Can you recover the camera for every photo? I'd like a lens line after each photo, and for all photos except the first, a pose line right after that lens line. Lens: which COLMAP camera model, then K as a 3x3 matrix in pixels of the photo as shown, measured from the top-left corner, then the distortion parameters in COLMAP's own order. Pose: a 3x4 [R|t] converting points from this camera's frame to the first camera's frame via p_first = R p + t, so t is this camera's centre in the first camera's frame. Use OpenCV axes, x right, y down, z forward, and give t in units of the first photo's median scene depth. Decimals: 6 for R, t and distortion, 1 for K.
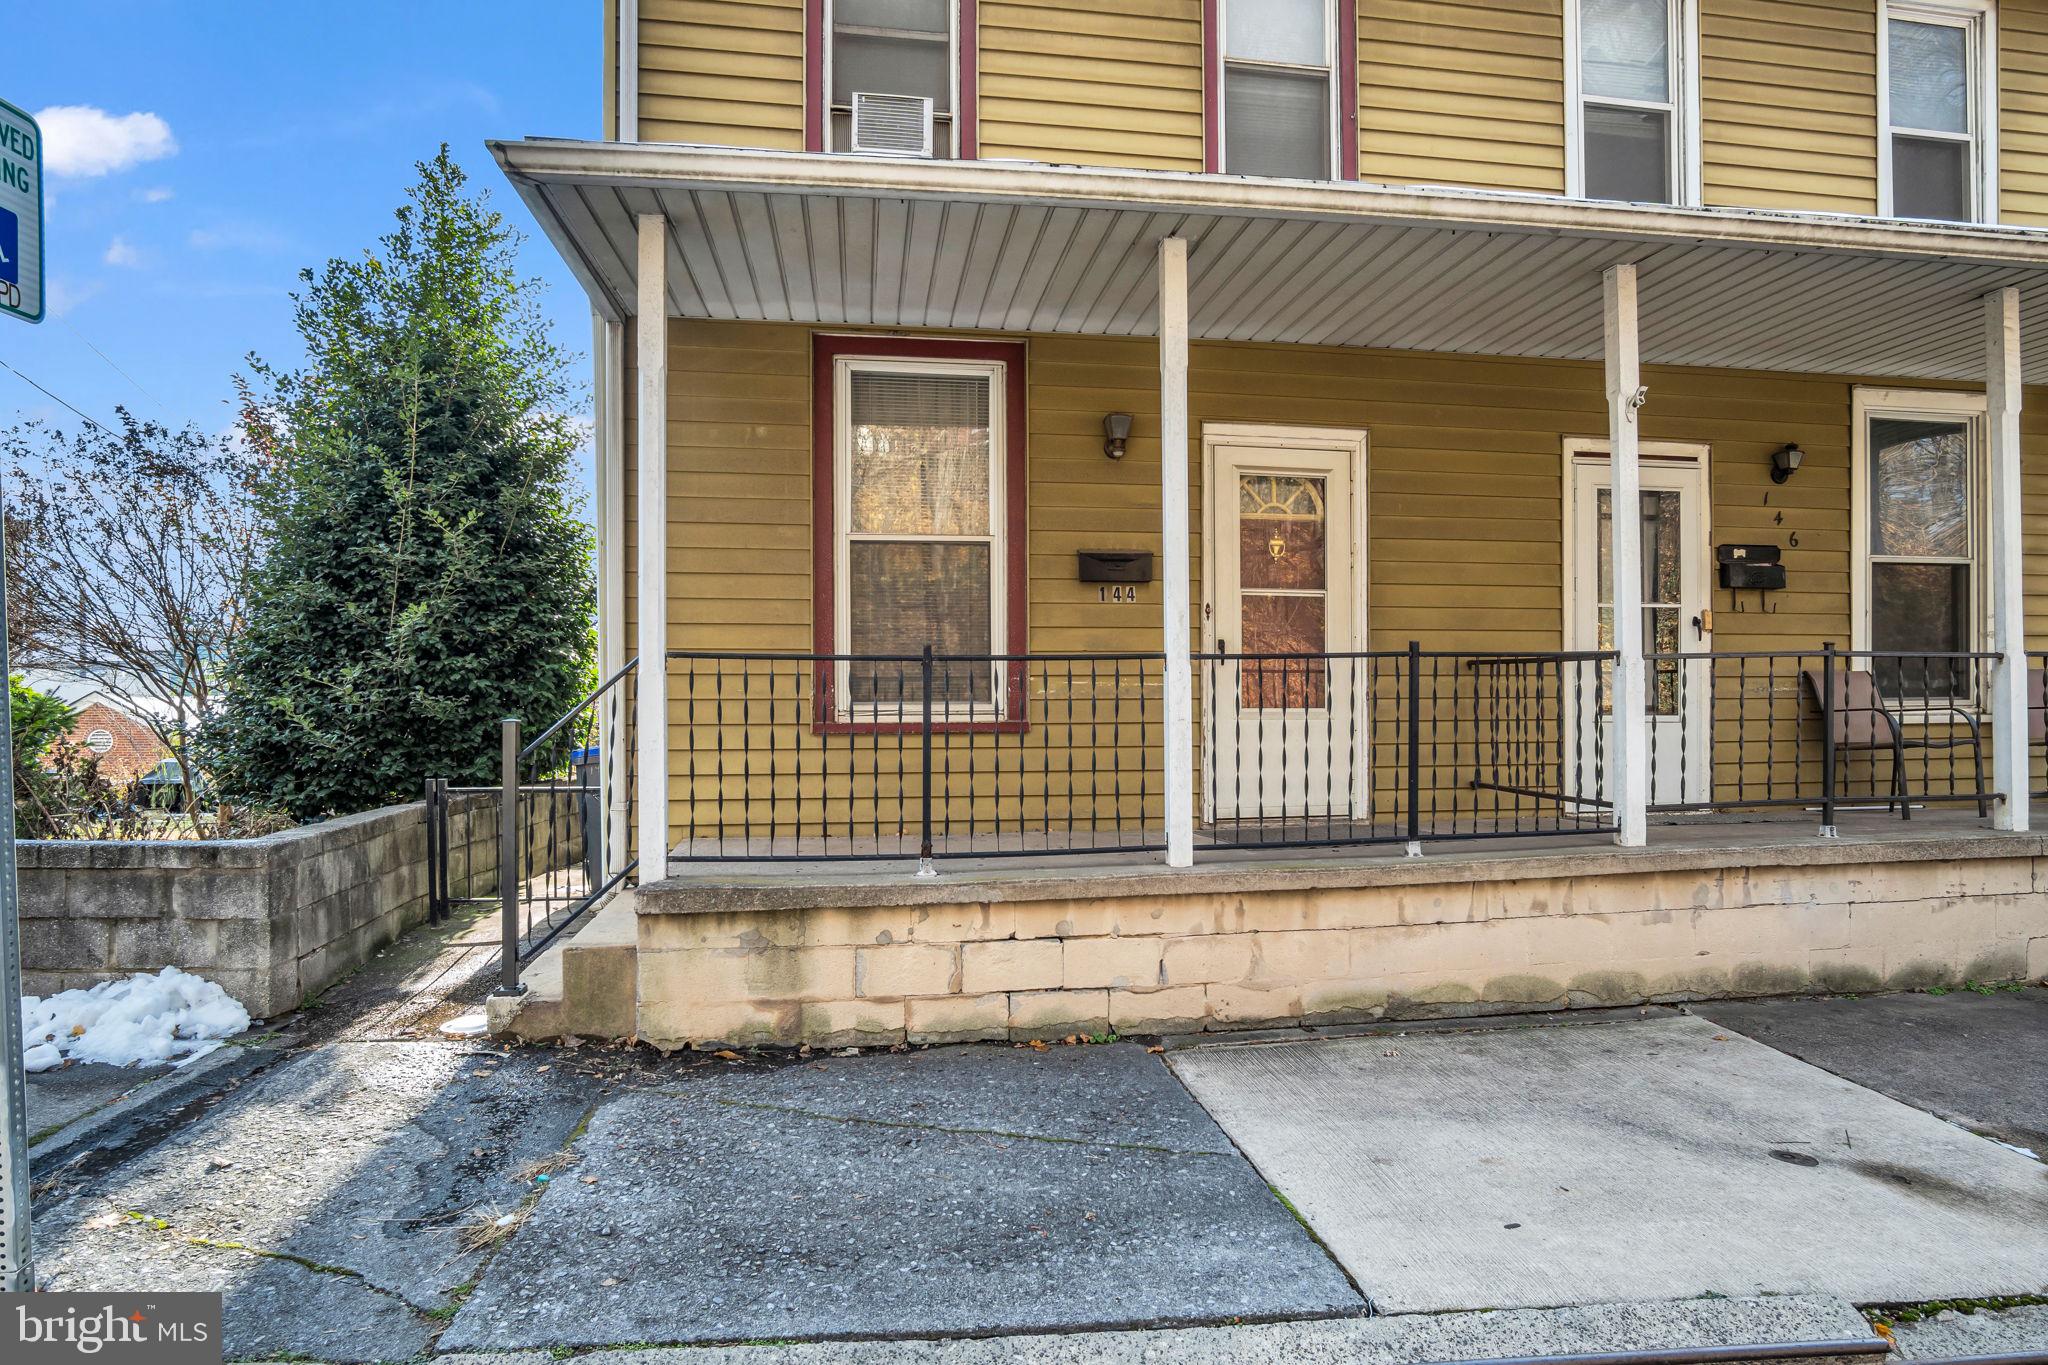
lens RADIAL K [[1099.9, 0, 1022.4], [0, 1099.9, 705.1], [0, 0, 1]] dist [-0.023929, 0.001674]
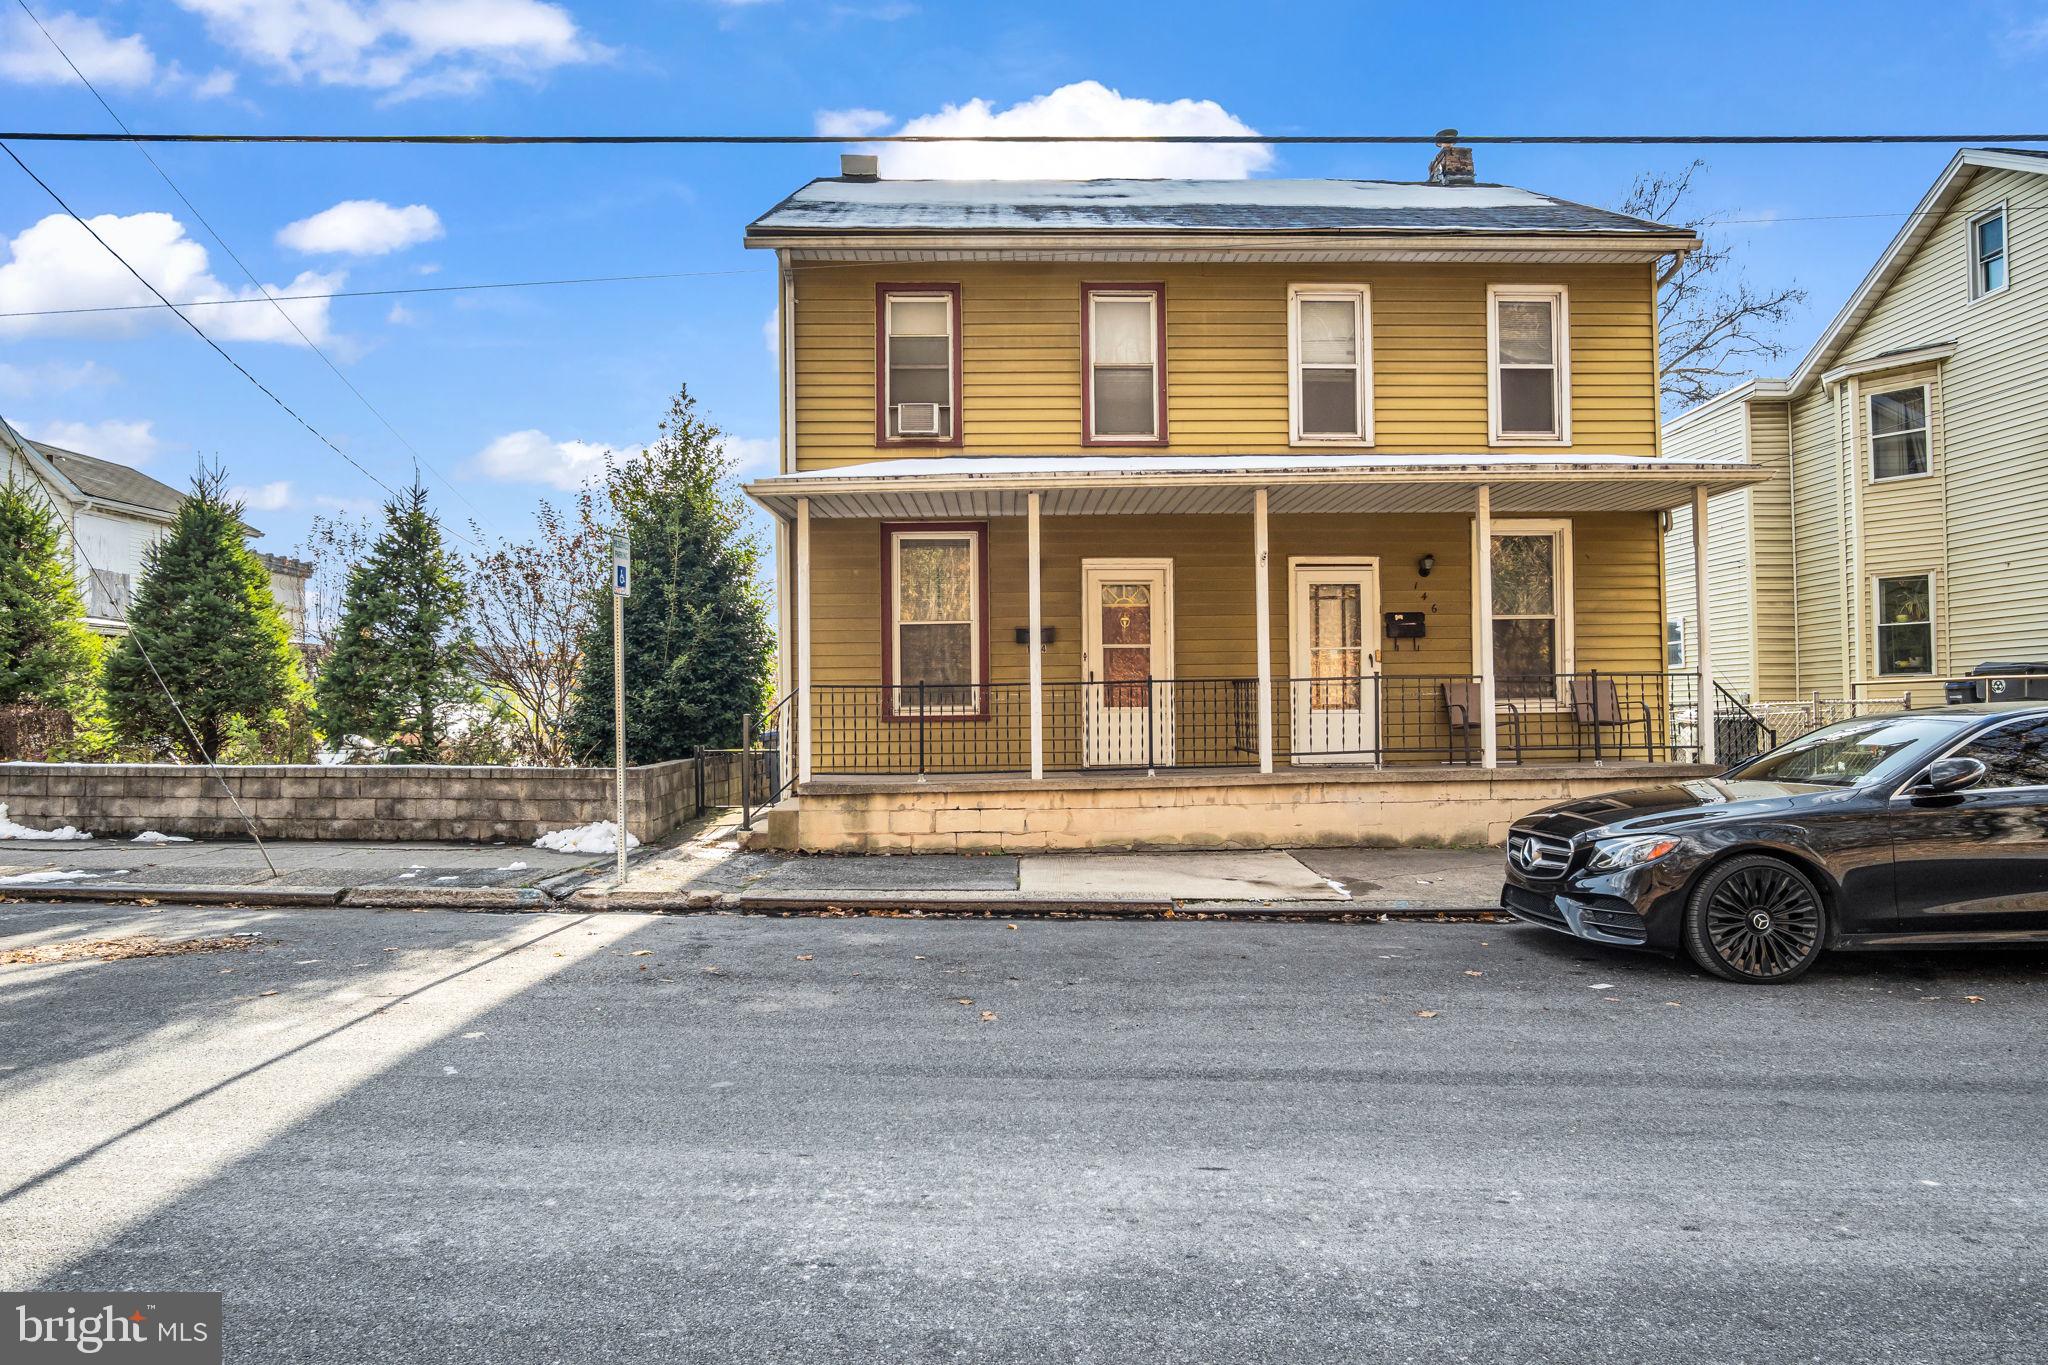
lens RADIAL K [[1123.2, 0, 1028.3], [0, 1123.2, 691.2], [0, 0, 1]] dist [-0.023465, 0.000688]
pose [[0.991956, -0.009134, -0.126251, 0.373238], [0.007384, 0.999870, -0.014324, 0.002270], [0.126366, 0.013276, 0.991895, -1.118493]]
